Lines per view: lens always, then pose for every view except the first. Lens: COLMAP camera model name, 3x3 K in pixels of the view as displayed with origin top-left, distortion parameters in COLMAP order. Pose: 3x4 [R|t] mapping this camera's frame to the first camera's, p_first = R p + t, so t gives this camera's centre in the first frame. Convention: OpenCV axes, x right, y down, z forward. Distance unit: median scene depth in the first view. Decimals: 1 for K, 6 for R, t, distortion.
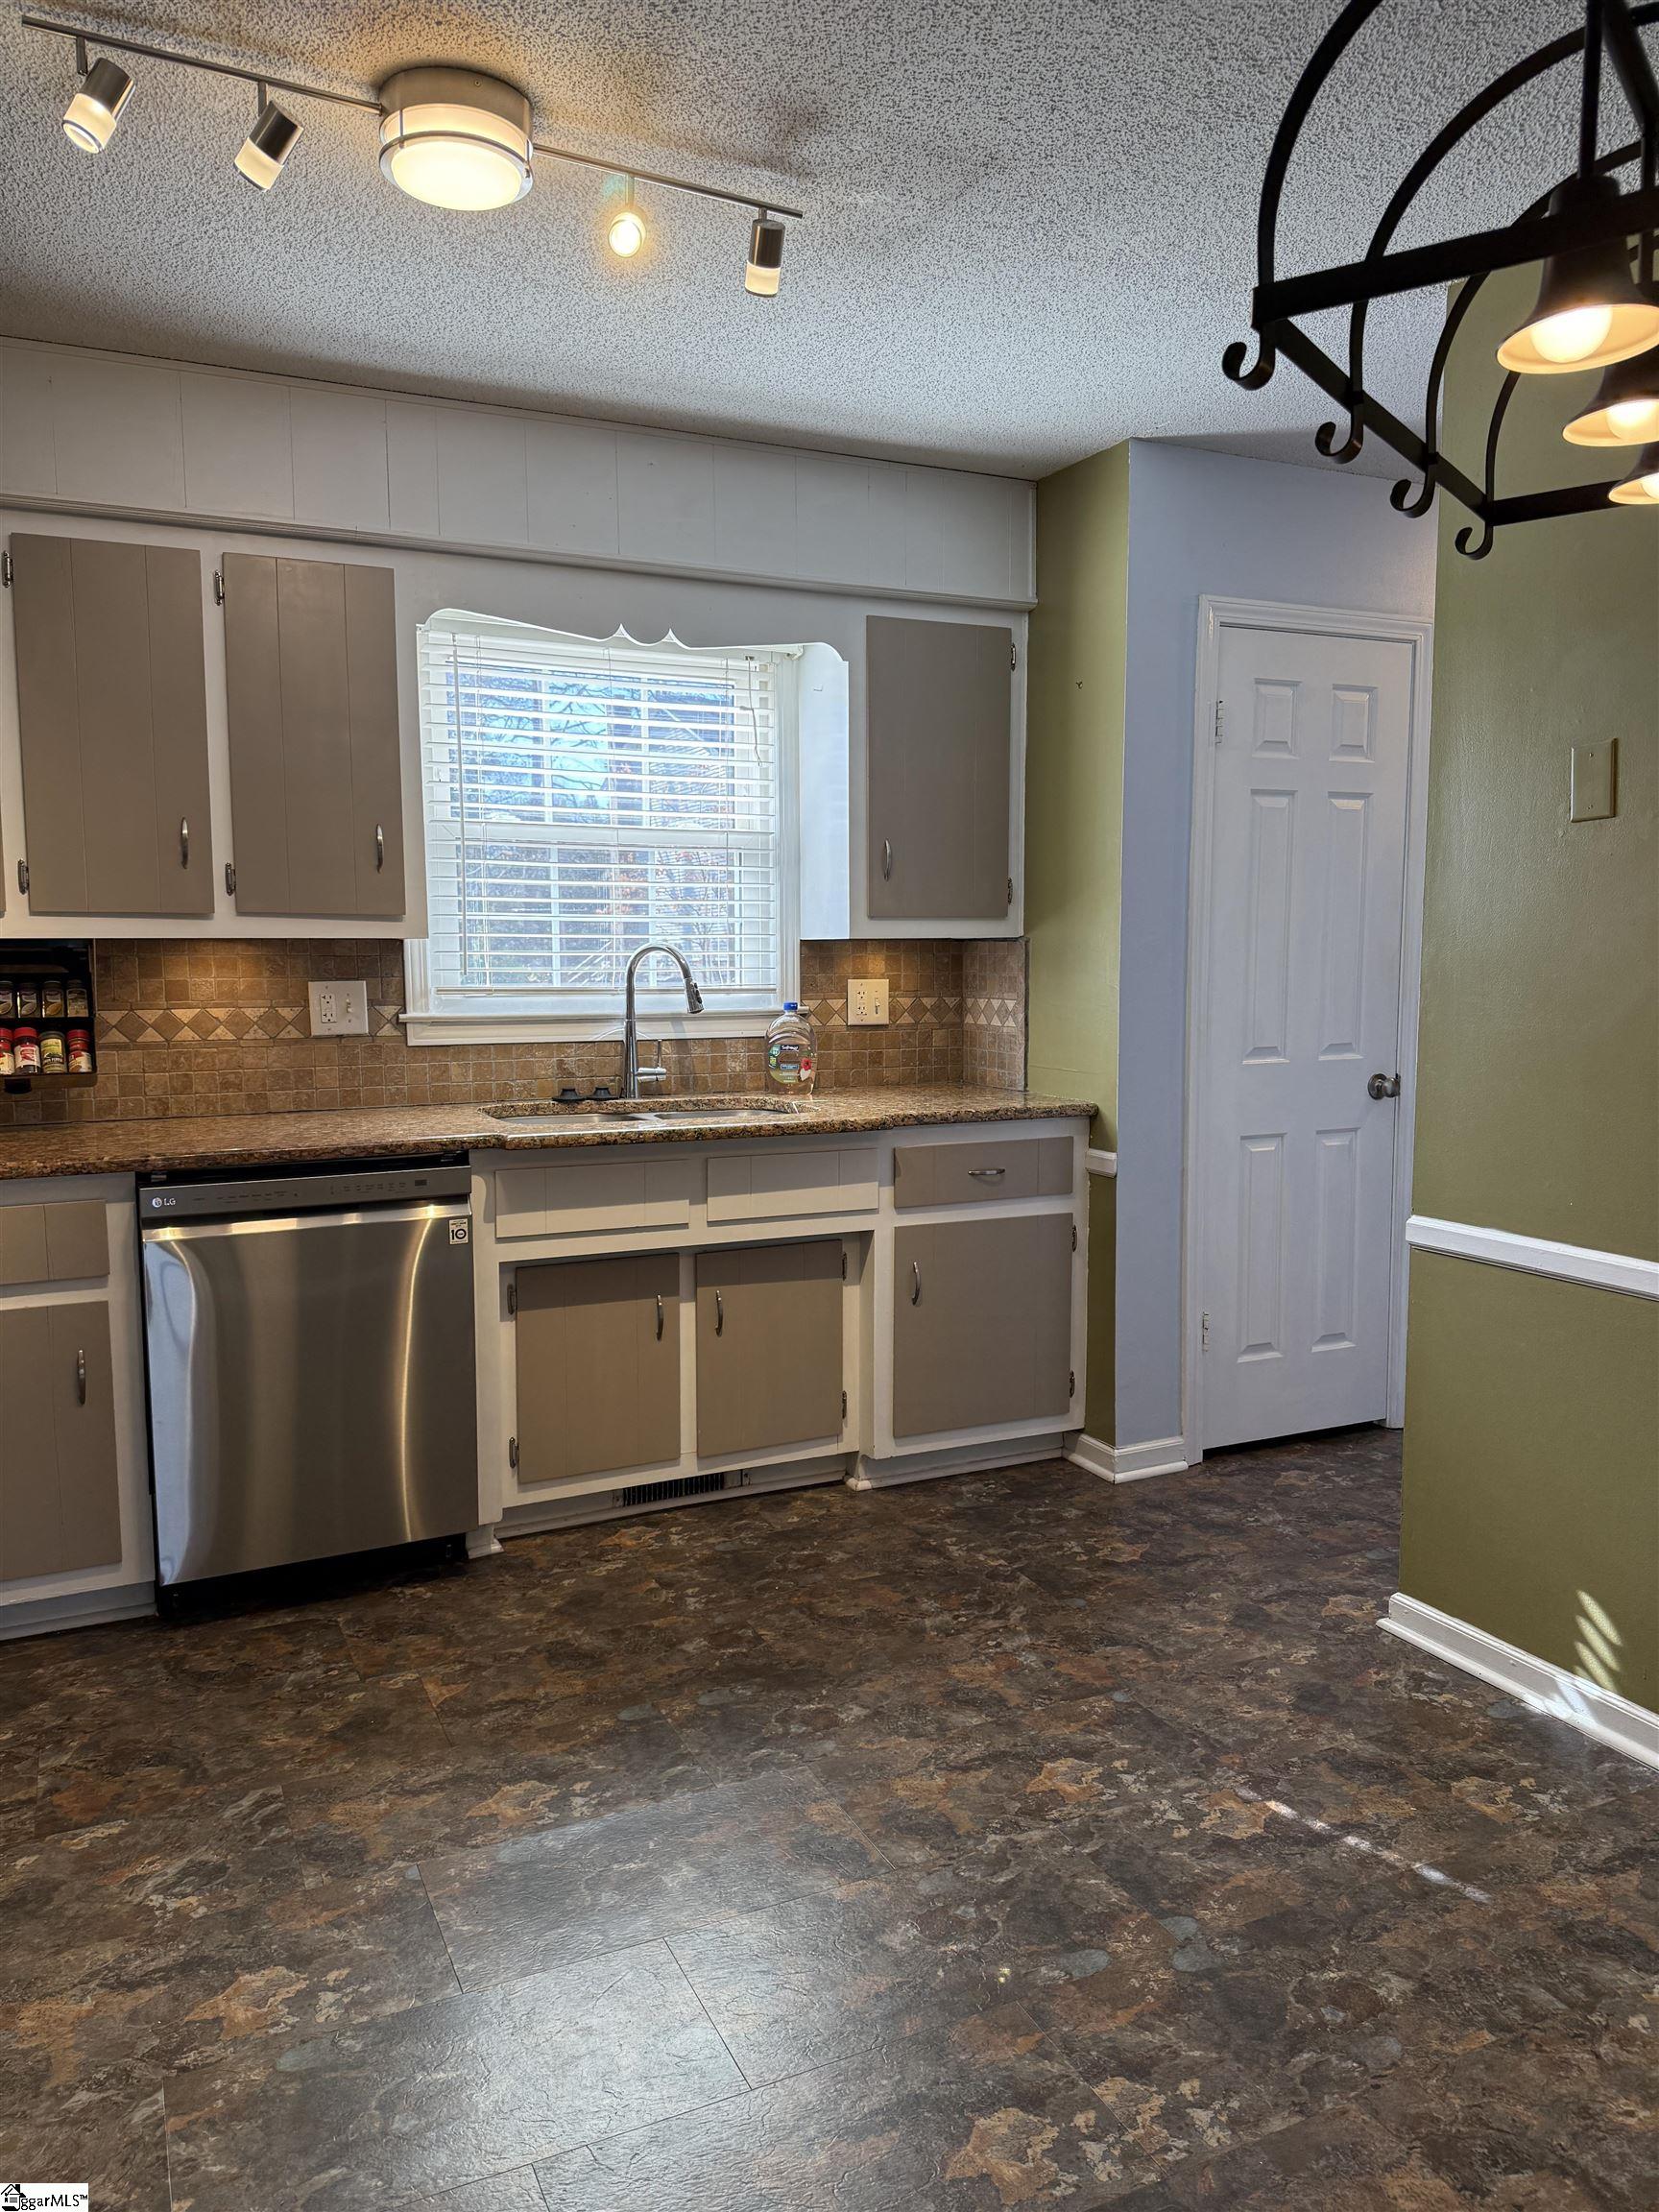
lens RADIAL K [[1543.1, 0, 829.5], [0, 1543.1, 1106.0], [0, 0, 1]] dist [0.111368, -0.170449]
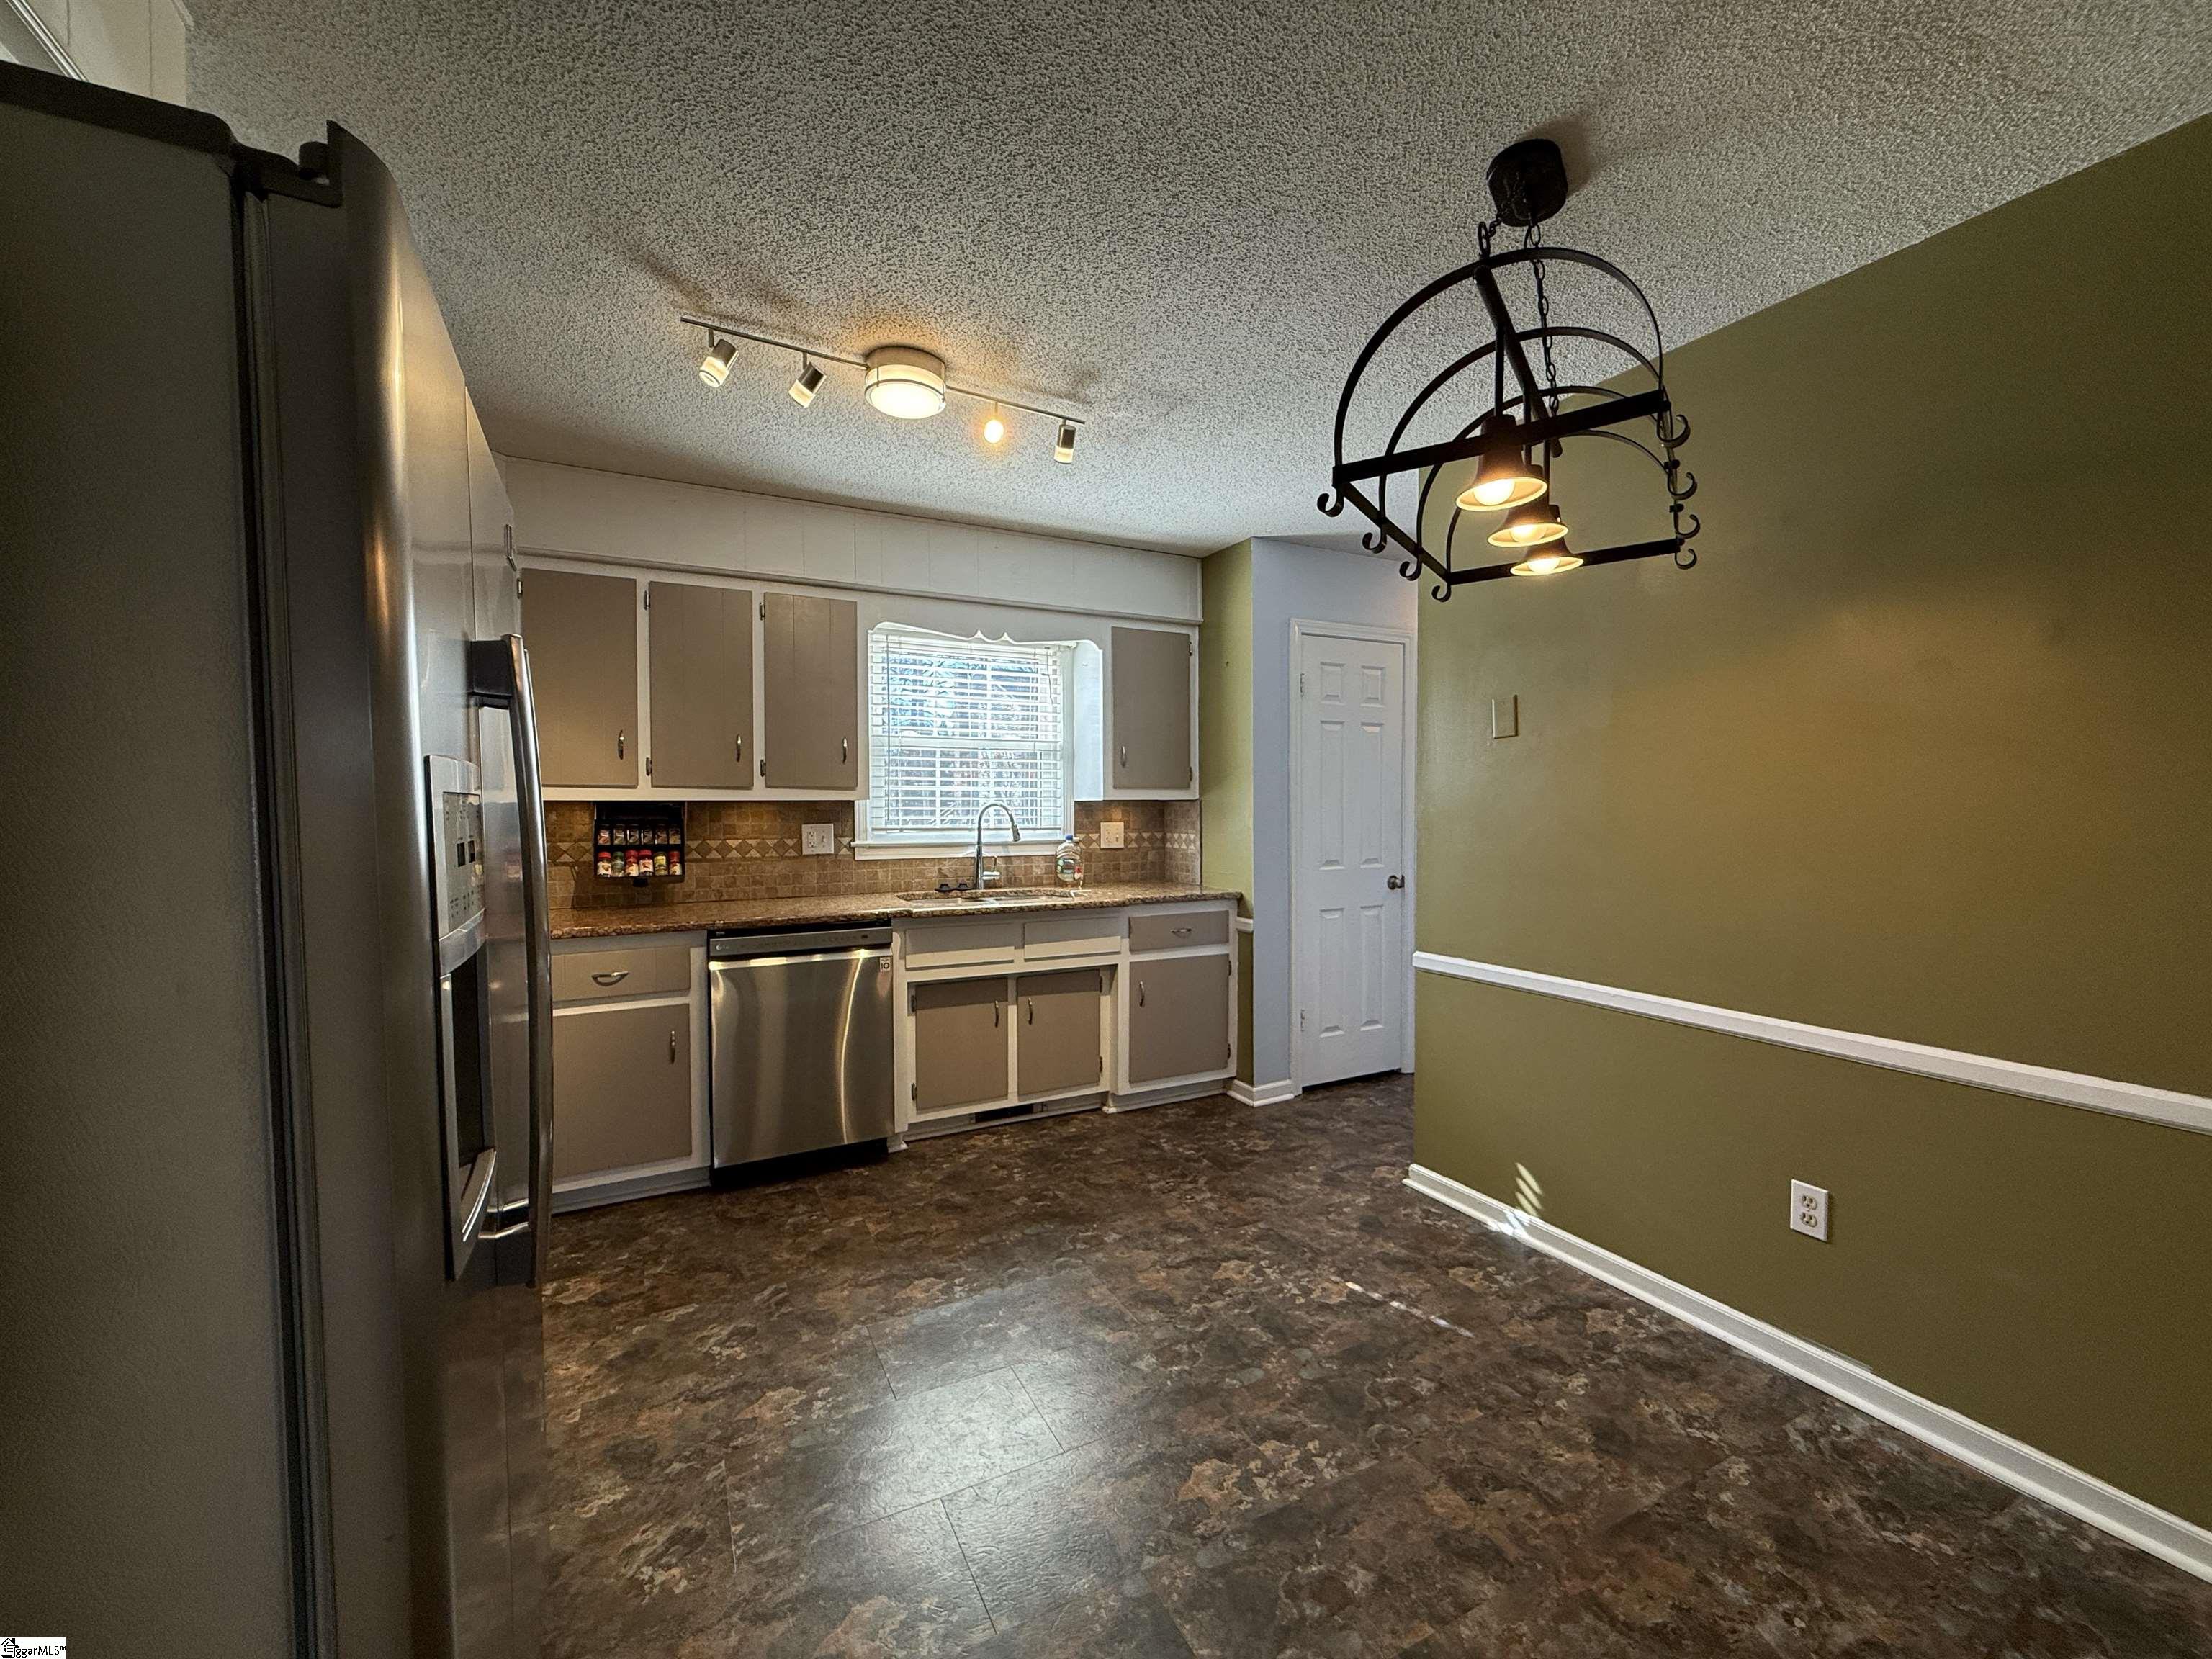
lens RADIAL K [[880.1, 0, 1105.2], [0, 880.1, 826.6], [0, 0, 1]] dist [-0.000539, -0.000288]
pose [[0.999522, -0.000150, 0.030904, -0.019416], [0.002634, 0.996763, -0.080357, 0.005630], [-0.030792, 0.080400, 0.996287, -0.019543]]
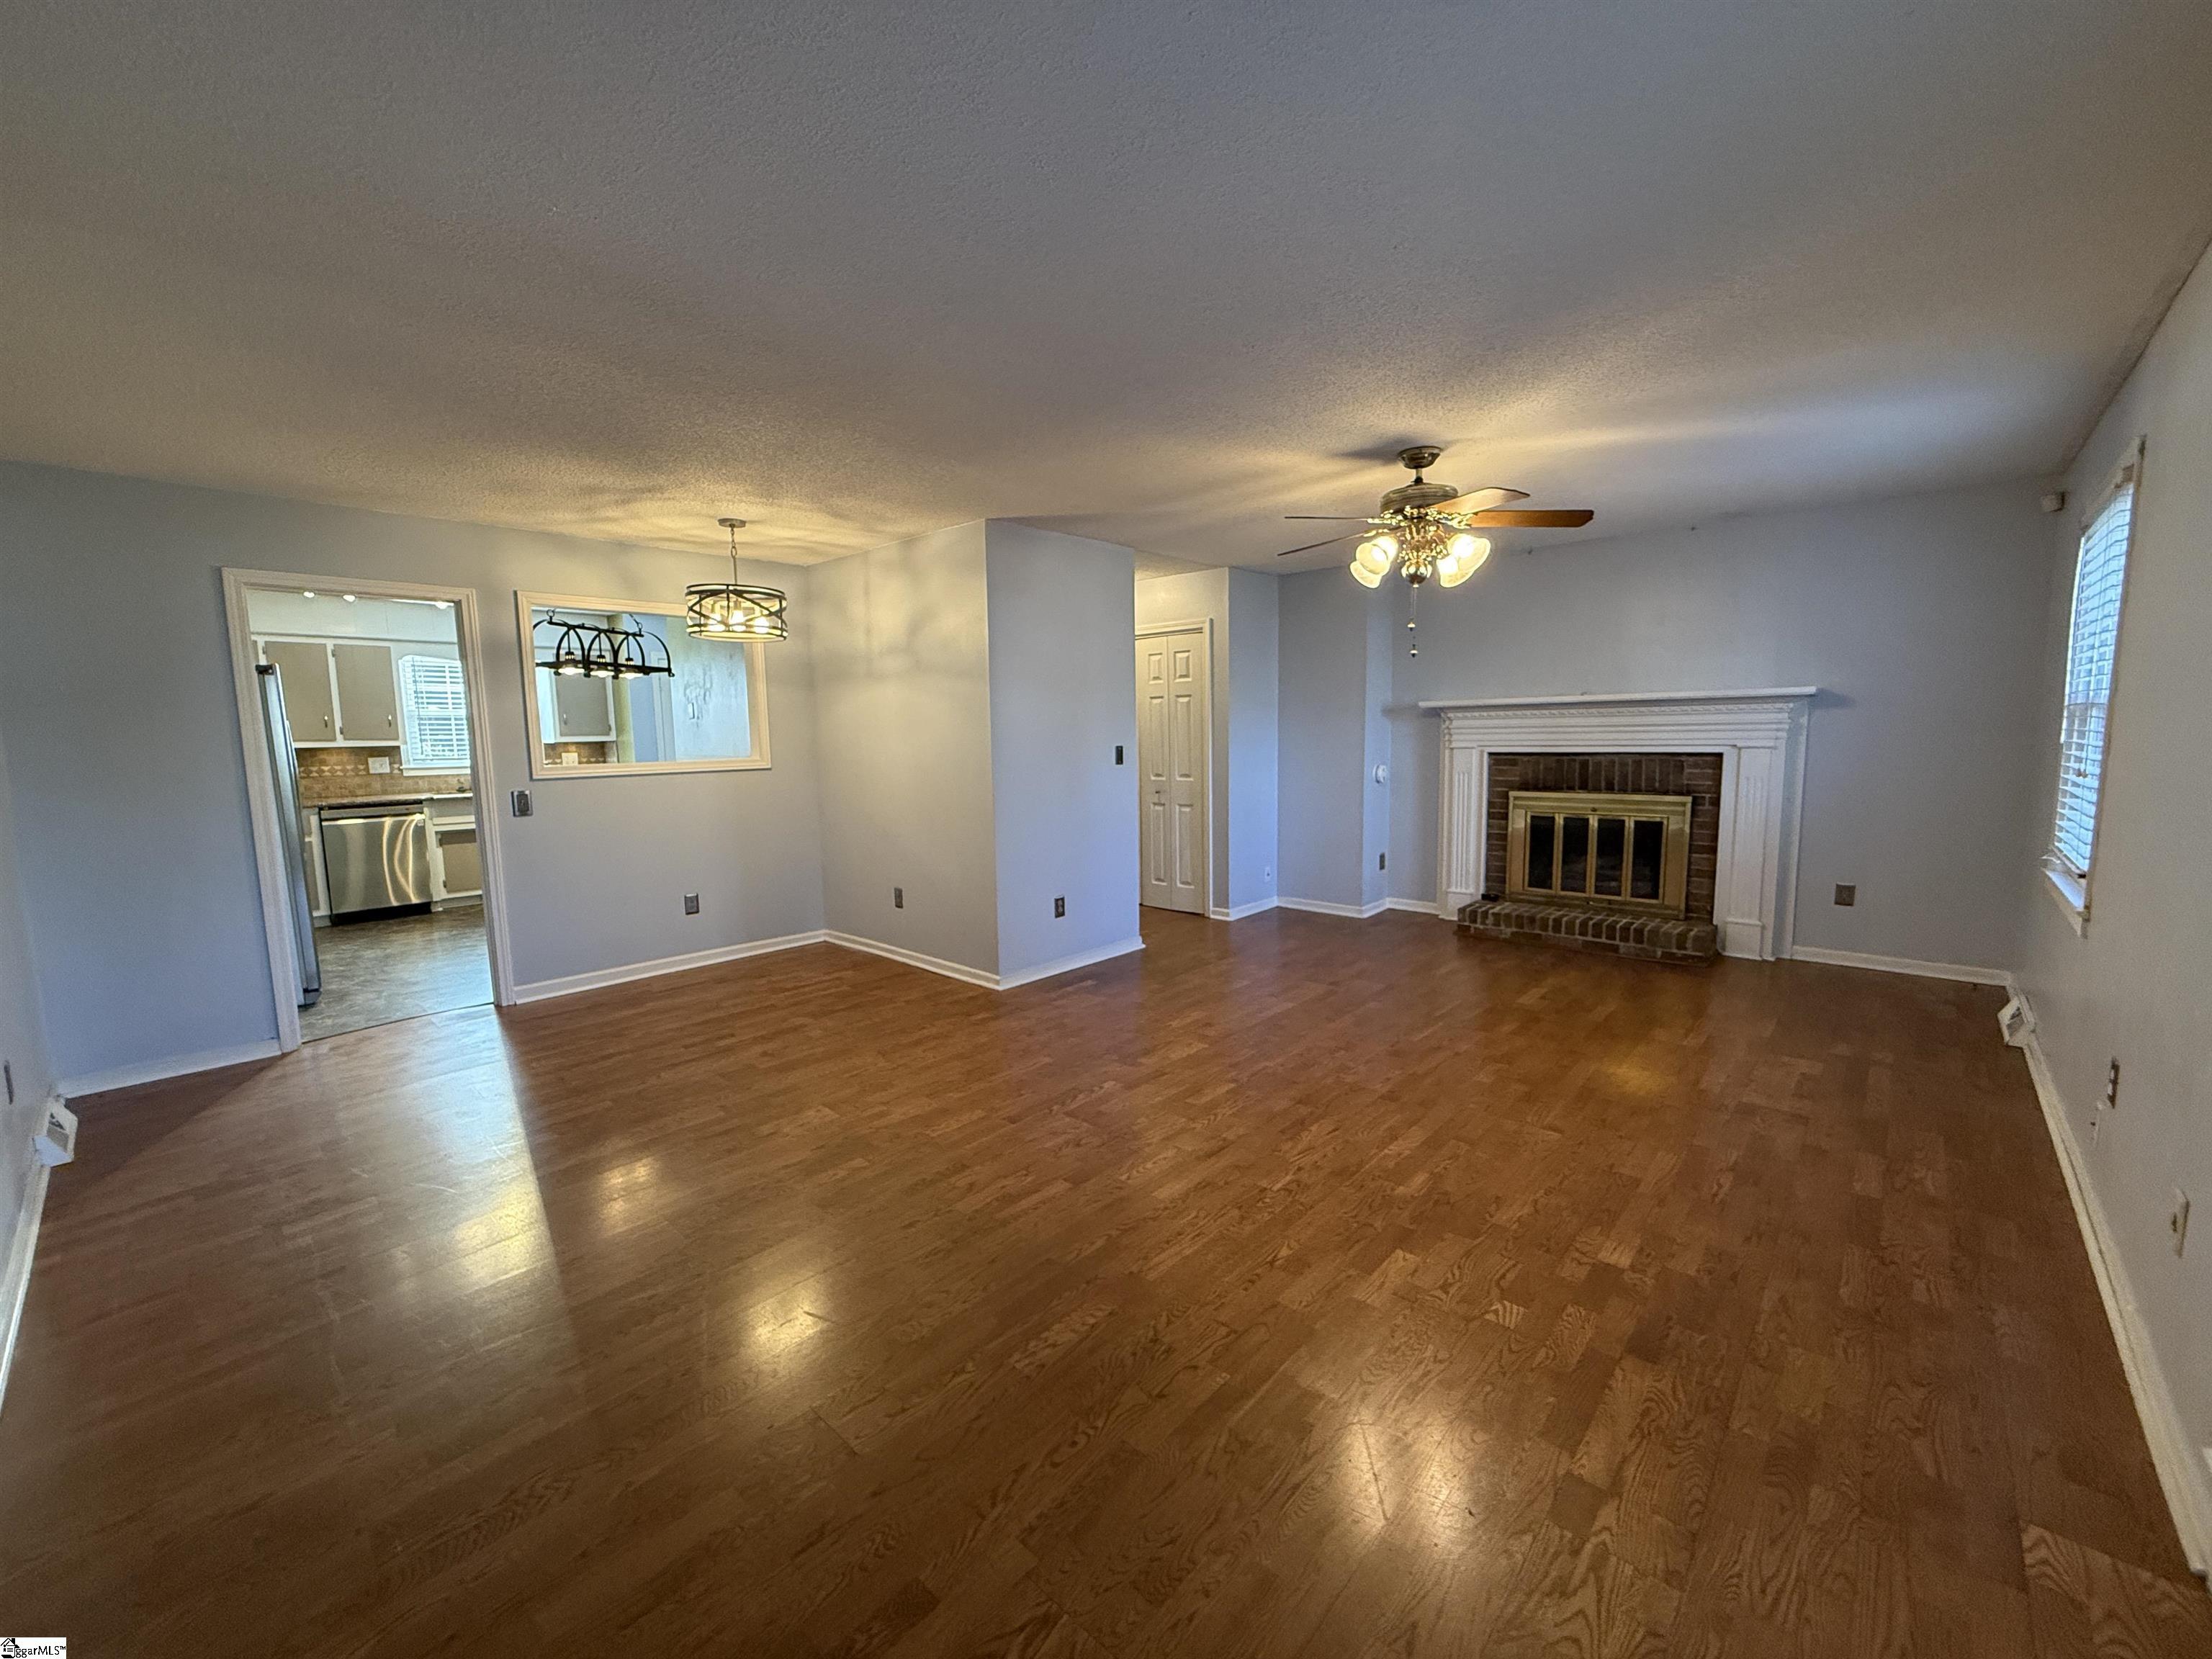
lens RADIAL K [[880.1, 0, 1105.2], [0, 880.1, 826.6], [0, 0, 1]] dist [-0.000539, -0.000288]
pose [[0.927167, -0.053160, 0.370857, 0.516485], [0.051071, 0.998575, 0.015459, 0.143911], [-0.371151, 0.004607, 0.928561, -1.625185]]
